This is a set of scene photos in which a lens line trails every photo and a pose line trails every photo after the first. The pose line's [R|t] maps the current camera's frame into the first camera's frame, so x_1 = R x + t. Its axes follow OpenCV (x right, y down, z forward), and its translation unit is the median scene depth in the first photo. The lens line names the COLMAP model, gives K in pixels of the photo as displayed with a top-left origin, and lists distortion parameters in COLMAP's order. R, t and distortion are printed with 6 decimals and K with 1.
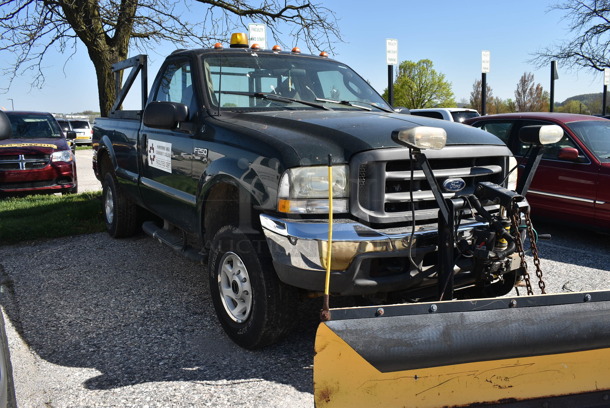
lens RADIAL K [[532.7, 0, 305.0], [0, 532.7, 204.0], [0, 0, 1]] dist [-0.087201, 0.009172]
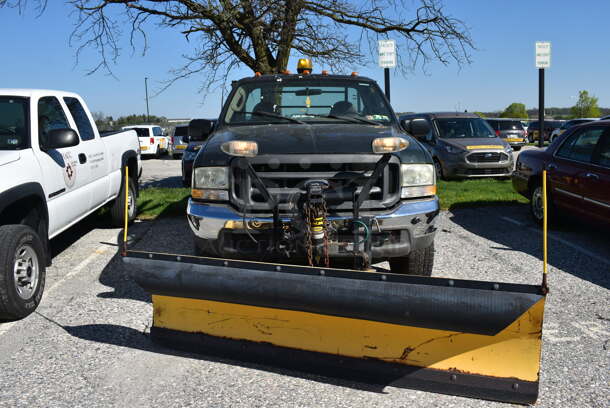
lens RADIAL K [[532.7, 0, 305.0], [0, 532.7, 204.0], [0, 0, 1]] dist [-0.087201, 0.009172]
pose [[0.863567, 0.064856, -0.500046, 0.698927], [-0.065499, 0.997720, 0.016288, -0.007129], [0.499963, 0.018687, 0.865845, -0.089463]]
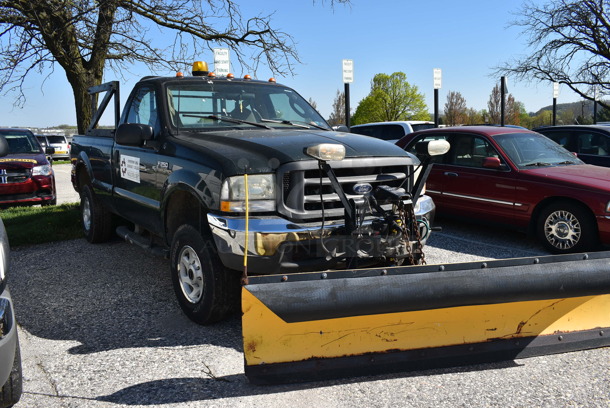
lens RADIAL K [[532.7, 0, 305.0], [0, 532.7, 204.0], [0, 0, 1]] dist [-0.087201, 0.009172]
pose [[0.999132, -0.013565, 0.039397, 0.073466], [0.014441, 0.999653, -0.022045, 0.020744], [-0.039084, 0.022595, 0.998980, -0.204211]]
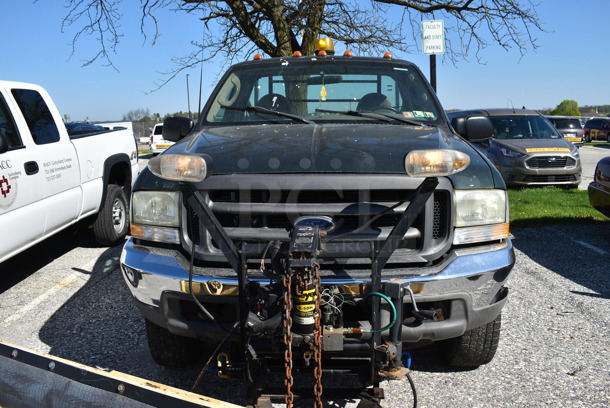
lens RADIAL K [[532.7, 0, 305.0], [0, 532.7, 204.0], [0, 0, 1]] dist [-0.087201, 0.009172]
pose [[0.819325, 0.078792, -0.567889, 0.554219], [-0.076796, 0.996668, 0.027486, -0.067372], [0.568163, 0.021092, 0.822646, 0.273044]]
